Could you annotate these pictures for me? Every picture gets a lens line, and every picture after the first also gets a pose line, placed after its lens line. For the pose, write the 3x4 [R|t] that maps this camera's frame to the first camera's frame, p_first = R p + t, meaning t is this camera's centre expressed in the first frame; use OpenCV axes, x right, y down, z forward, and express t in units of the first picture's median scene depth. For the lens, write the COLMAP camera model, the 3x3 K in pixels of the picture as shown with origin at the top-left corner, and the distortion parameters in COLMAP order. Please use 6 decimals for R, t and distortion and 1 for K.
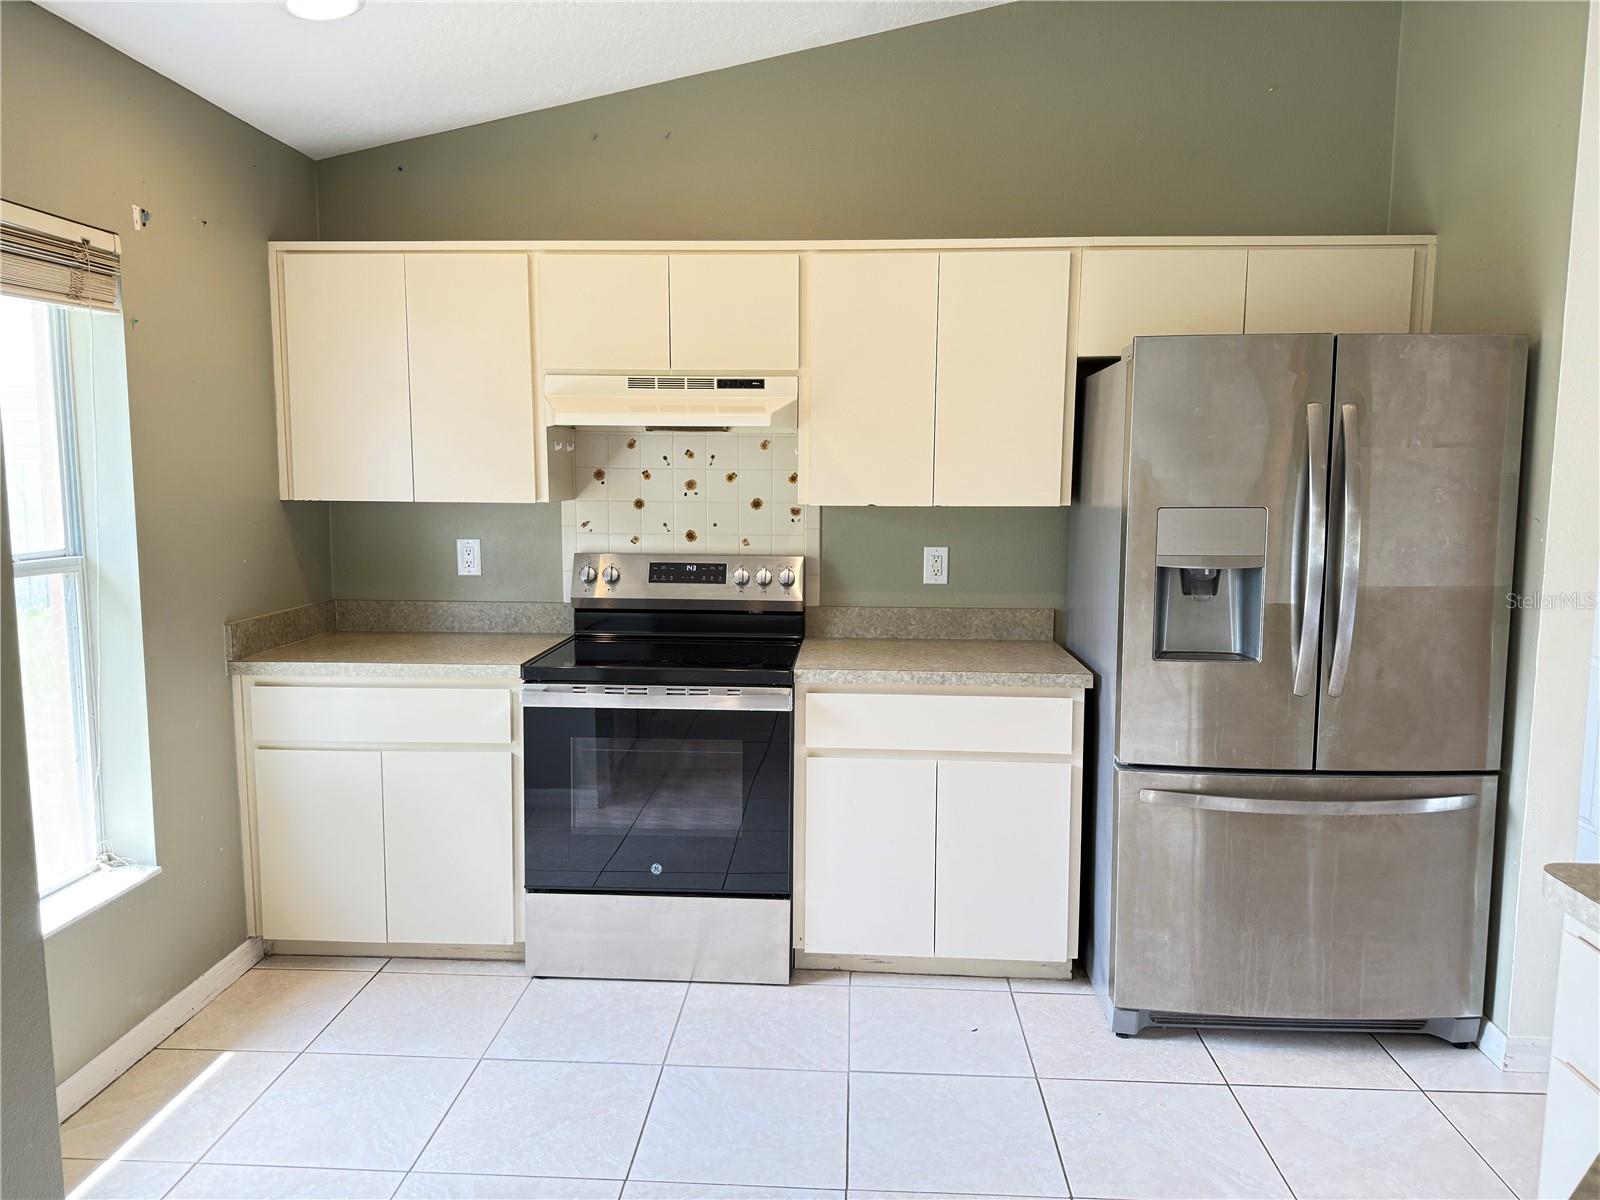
lens RADIAL K [[1121.4, 0, 801.4], [0, 1121.4, 597.0], [0, 0, 1]] dist [0.129521, -0.151461]
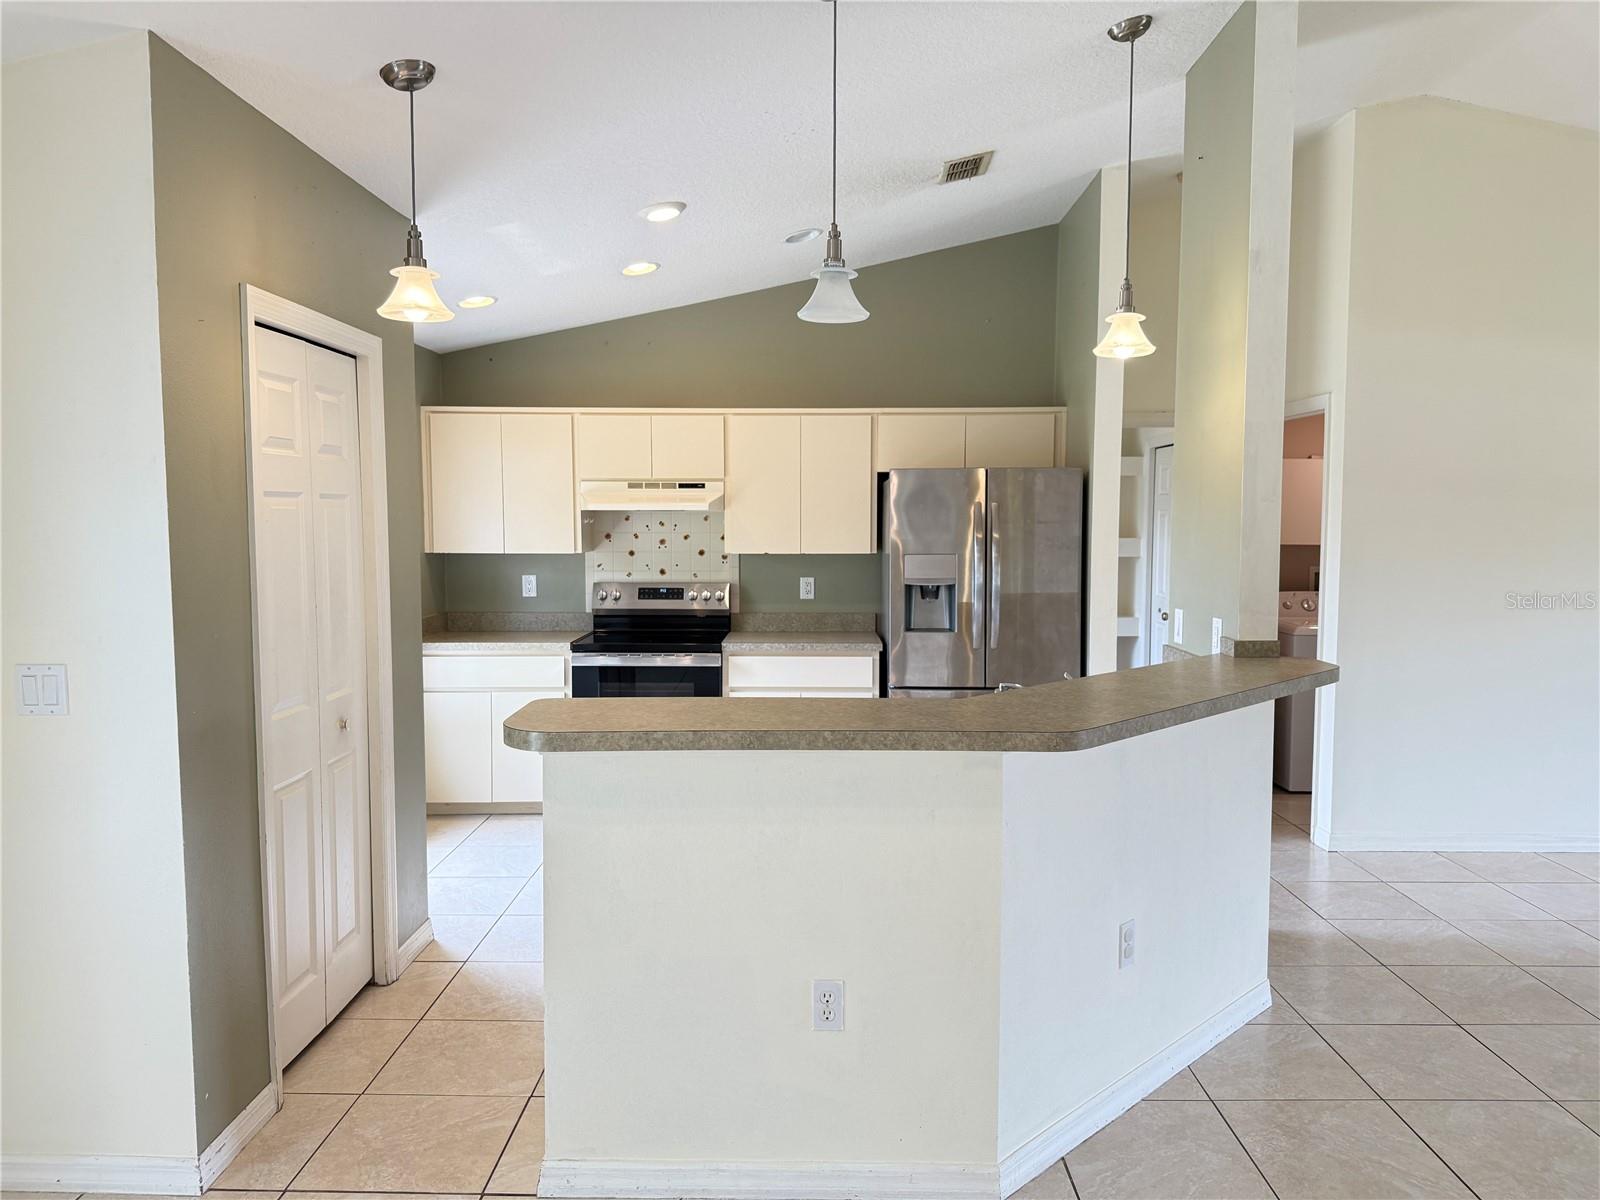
lens RADIAL K [[1121.4, 0, 801.4], [0, 1121.4, 597.0], [0, 0, 1]] dist [0.129521, -0.151461]
pose [[0.999084, -0.008568, 0.041935, 0.041880], [0.010252, 0.999143, -0.040110, 0.057309], [-0.041555, 0.040503, 0.998315, -0.745708]]
